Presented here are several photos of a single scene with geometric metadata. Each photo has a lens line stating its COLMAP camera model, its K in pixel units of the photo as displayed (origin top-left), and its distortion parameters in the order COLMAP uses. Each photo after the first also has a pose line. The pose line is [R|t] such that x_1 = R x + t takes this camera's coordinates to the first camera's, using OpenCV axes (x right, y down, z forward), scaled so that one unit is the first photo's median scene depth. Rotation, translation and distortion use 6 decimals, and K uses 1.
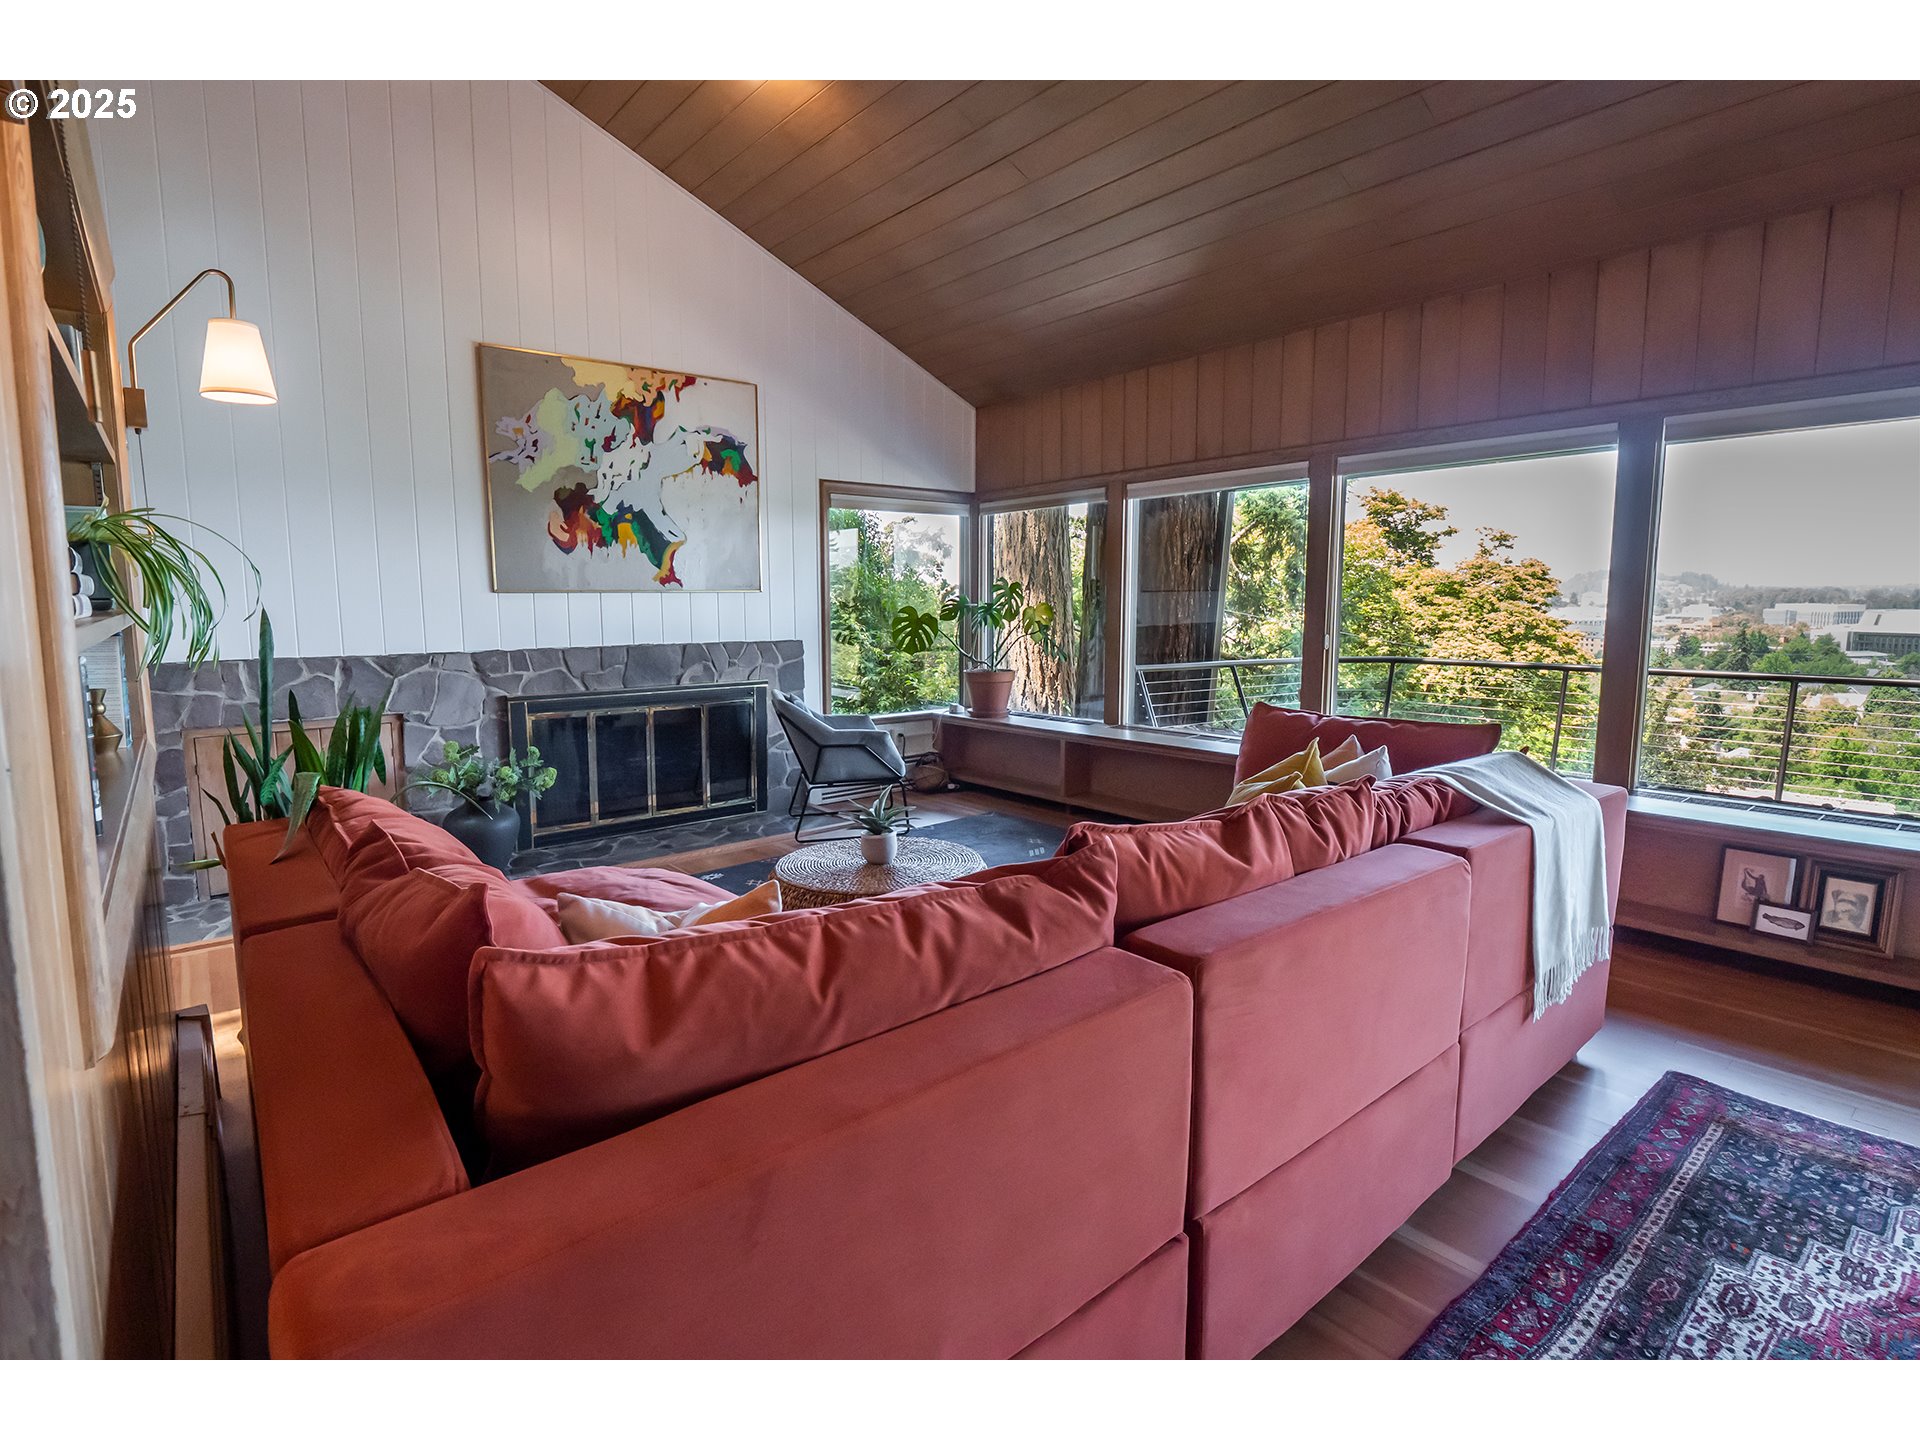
lens RADIAL K [[935.5, 0, 946.9], [0, 935.5, 716.6], [0, 0, 1]] dist [-0.003662, -0.006652]
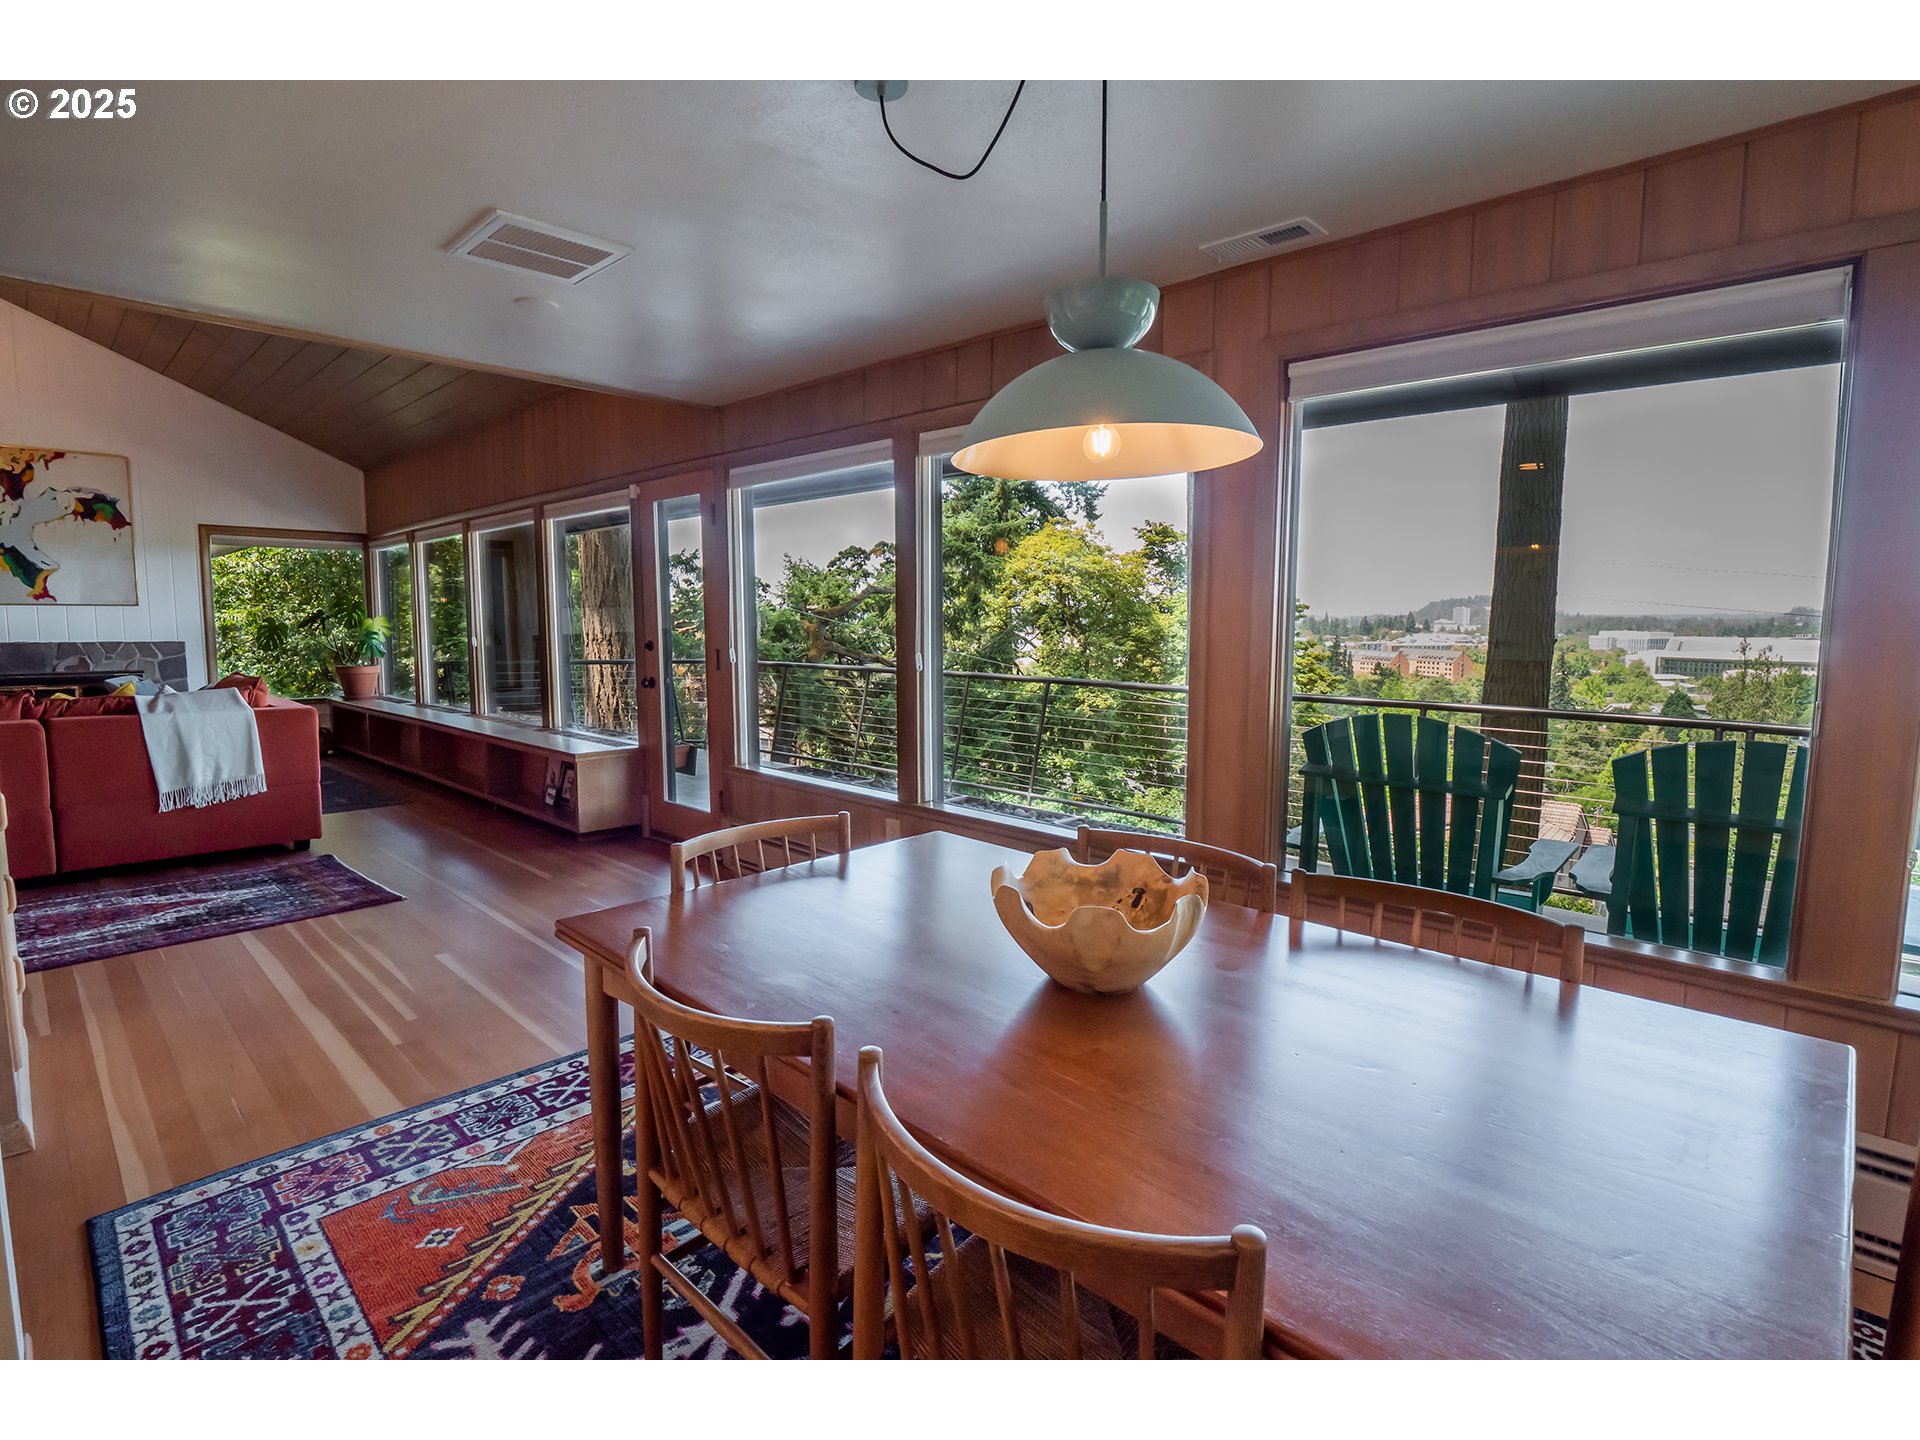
lens RADIAL K [[935.5, 0, 934.5], [0, 935.5, 719.1], [0, 0, 1]] dist [-0.003662, -0.006652]
pose [[0.994104, -0.004353, 0.108342, 0.781894], [0.006732, 0.999744, -0.021601, 0.067601], [-0.108220, 0.022203, 0.993879, -0.458643]]
